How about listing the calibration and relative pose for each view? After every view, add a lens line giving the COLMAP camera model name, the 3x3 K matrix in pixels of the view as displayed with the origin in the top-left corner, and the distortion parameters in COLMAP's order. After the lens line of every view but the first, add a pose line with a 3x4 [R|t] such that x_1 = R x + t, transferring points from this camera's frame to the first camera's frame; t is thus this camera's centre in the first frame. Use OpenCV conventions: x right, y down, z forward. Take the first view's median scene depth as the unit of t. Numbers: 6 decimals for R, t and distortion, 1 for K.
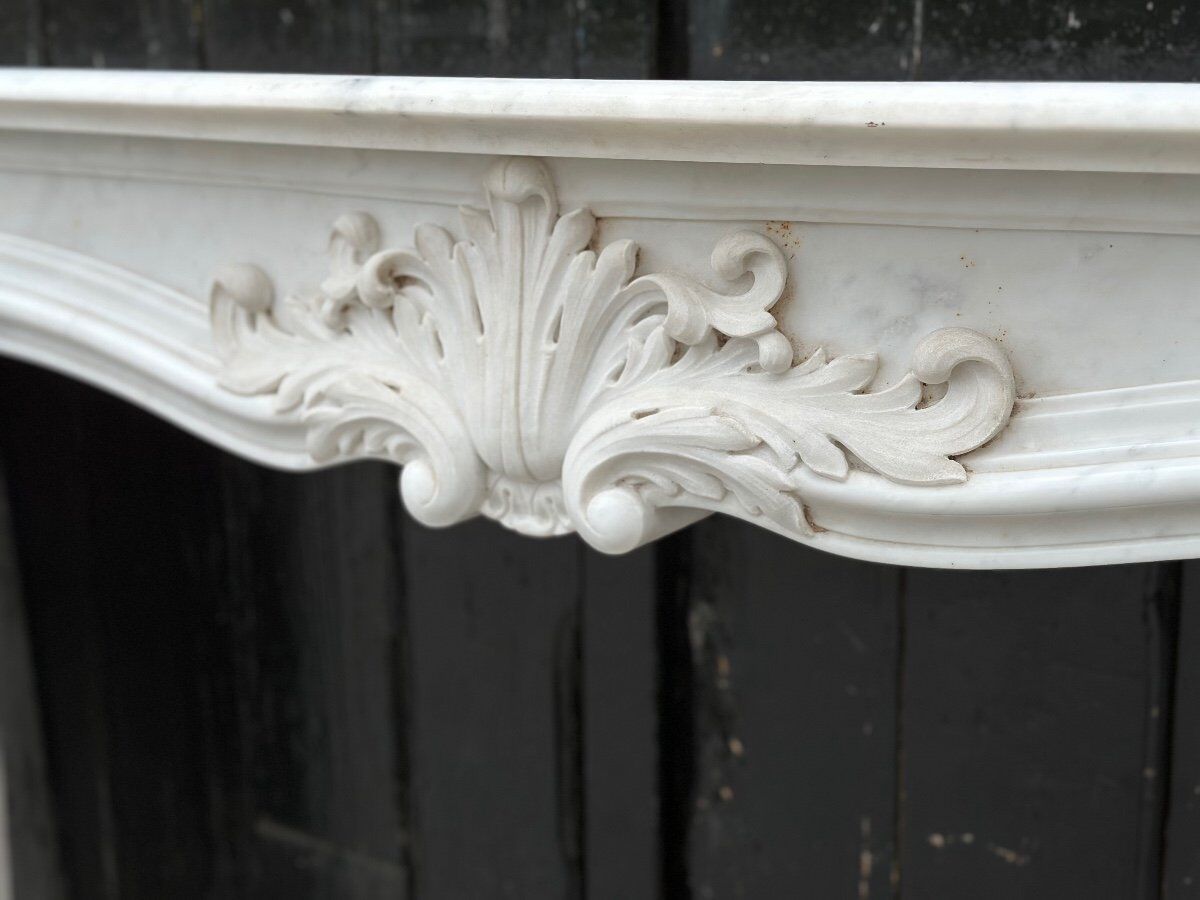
lens RADIAL K [[1672.8, 0, 600.0], [0, 1672.8, 450.0], [0, 0, 1]] dist [0.169627, -0.317639]
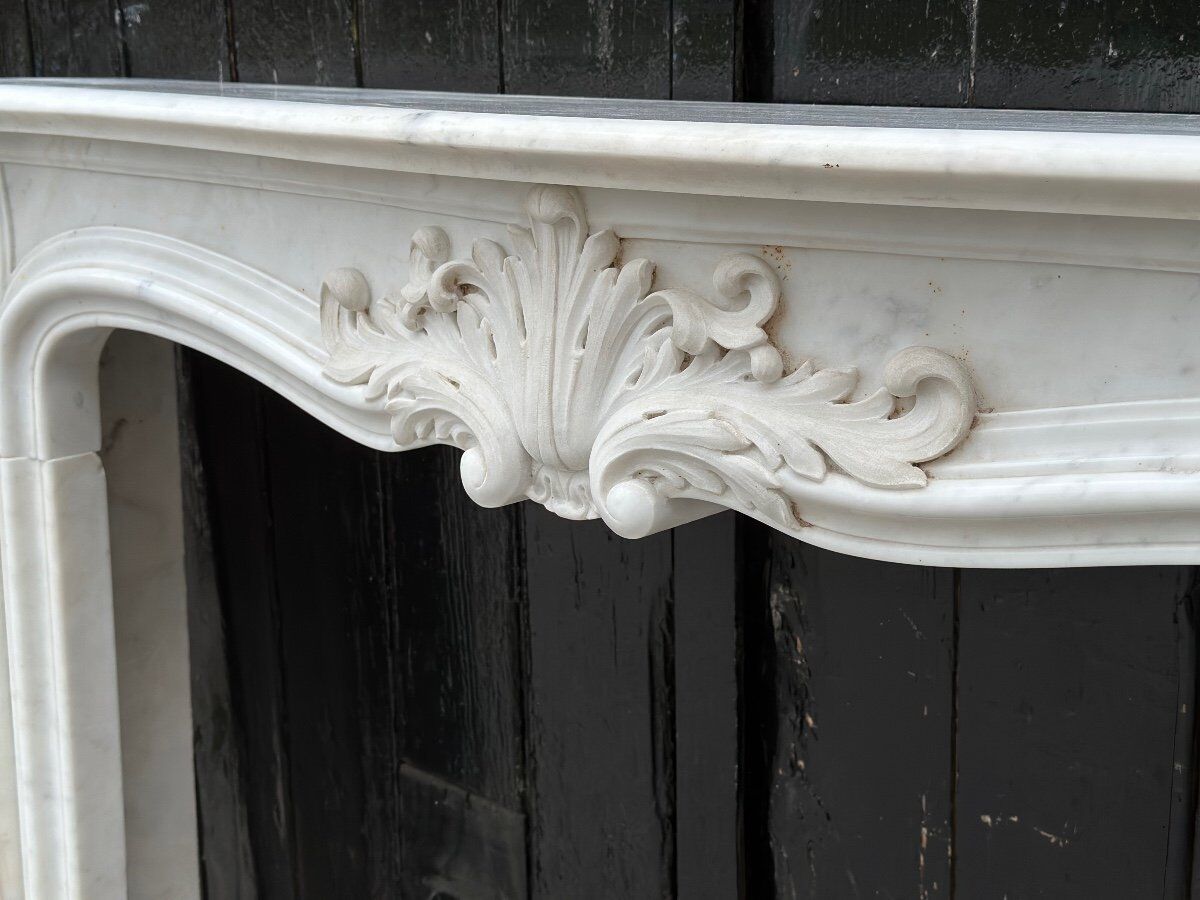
lens RADIAL K [[1672.8, 0, 600.0], [0, 1672.8, 450.0], [0, 0, 1]] dist [0.169627, -0.317639]
pose [[0.986719, 0.033564, -0.158933, 0.165516], [-0.030723, 0.999322, 0.020299, -0.019259], [0.159506, -0.015147, 0.987081, -0.108419]]
